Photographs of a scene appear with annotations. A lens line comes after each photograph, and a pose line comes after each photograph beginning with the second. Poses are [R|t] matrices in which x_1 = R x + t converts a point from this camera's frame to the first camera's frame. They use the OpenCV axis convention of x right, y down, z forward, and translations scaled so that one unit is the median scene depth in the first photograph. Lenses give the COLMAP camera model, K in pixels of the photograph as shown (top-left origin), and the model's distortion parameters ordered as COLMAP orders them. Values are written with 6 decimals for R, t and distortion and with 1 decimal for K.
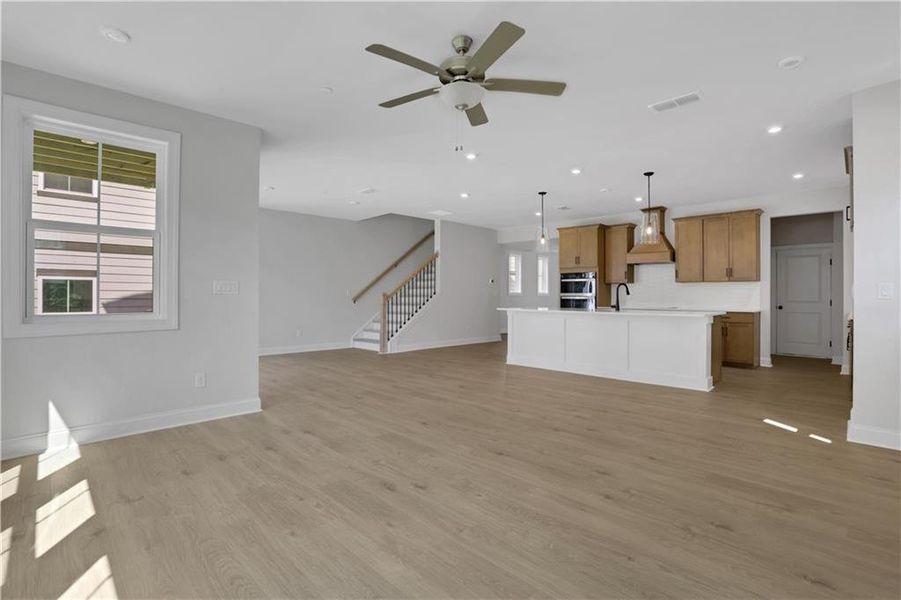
lens RADIAL K [[431.9, 0, 444.6], [0, 431.9, 286.9], [0, 0, 1]] dist [-0.048513, 0.013124]
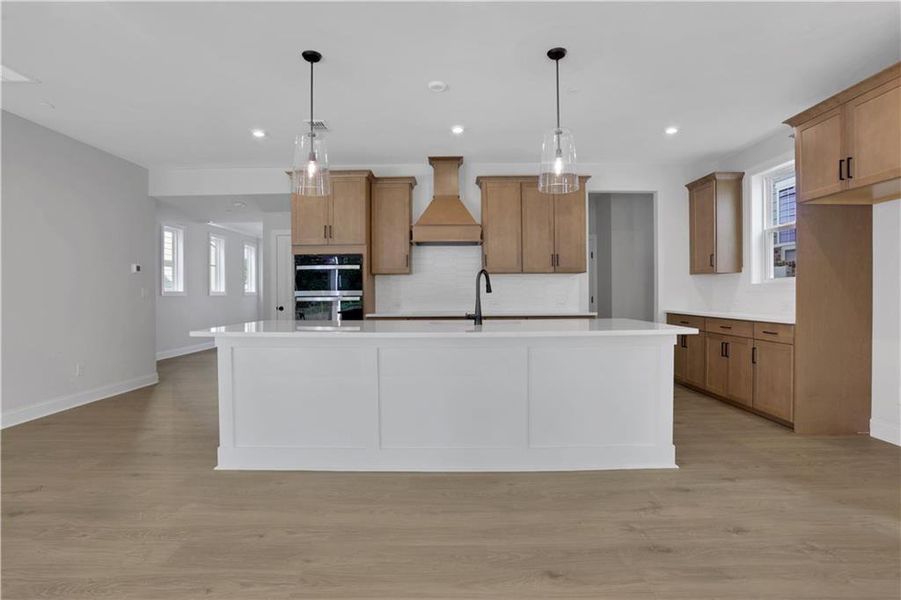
lens RADIAL K [[431.9, 0, 448.7], [0, 431.9, 298.6], [0, 0, 1]] dist [-0.048513, 0.013124]
pose [[0.701585, -0.022988, 0.712215, 0.040697], [-0.000790, 0.999454, 0.033037, 0.013721], [-0.712586, -0.023741, 0.701183, 1.135413]]
